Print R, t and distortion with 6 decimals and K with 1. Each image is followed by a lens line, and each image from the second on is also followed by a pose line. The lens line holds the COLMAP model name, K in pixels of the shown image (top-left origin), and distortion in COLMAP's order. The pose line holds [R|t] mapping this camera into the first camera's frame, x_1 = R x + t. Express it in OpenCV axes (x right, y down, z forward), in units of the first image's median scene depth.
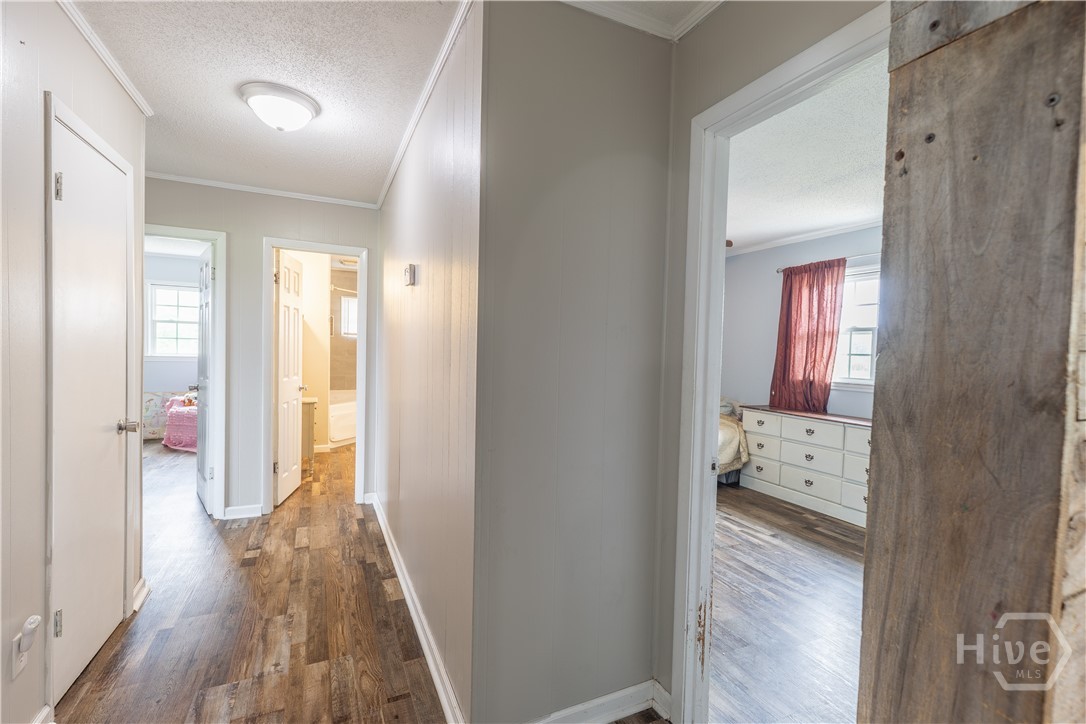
lens RADIAL K [[468.5, 0, 543.0], [0, 468.5, 362.0], [0, 0, 1]] dist [0.000915, -0.000059]
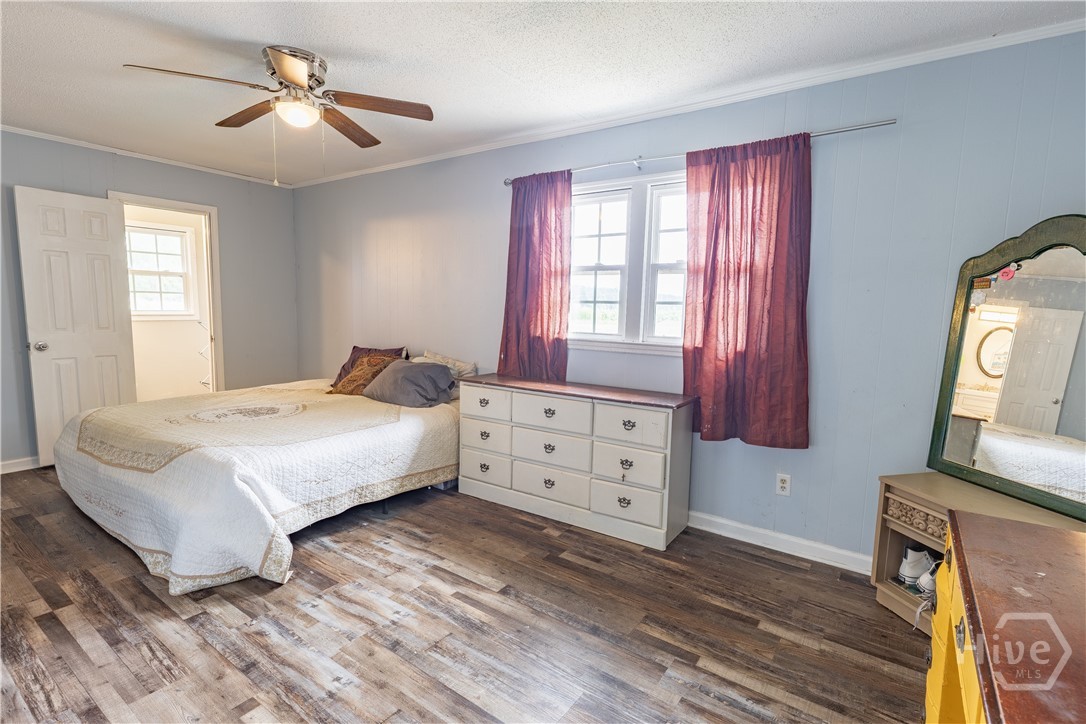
lens RADIAL K [[496.0, 0, 546.4], [0, 496.0, 363.5], [0, 0, 1]] dist [0.008623, -0.000694]
pose [[0.863029, -0.065605, 0.500877, 0.216309], [0.023165, 0.995628, 0.090493, 0.011721], [-0.504624, -0.066495, 0.860775, 0.399790]]
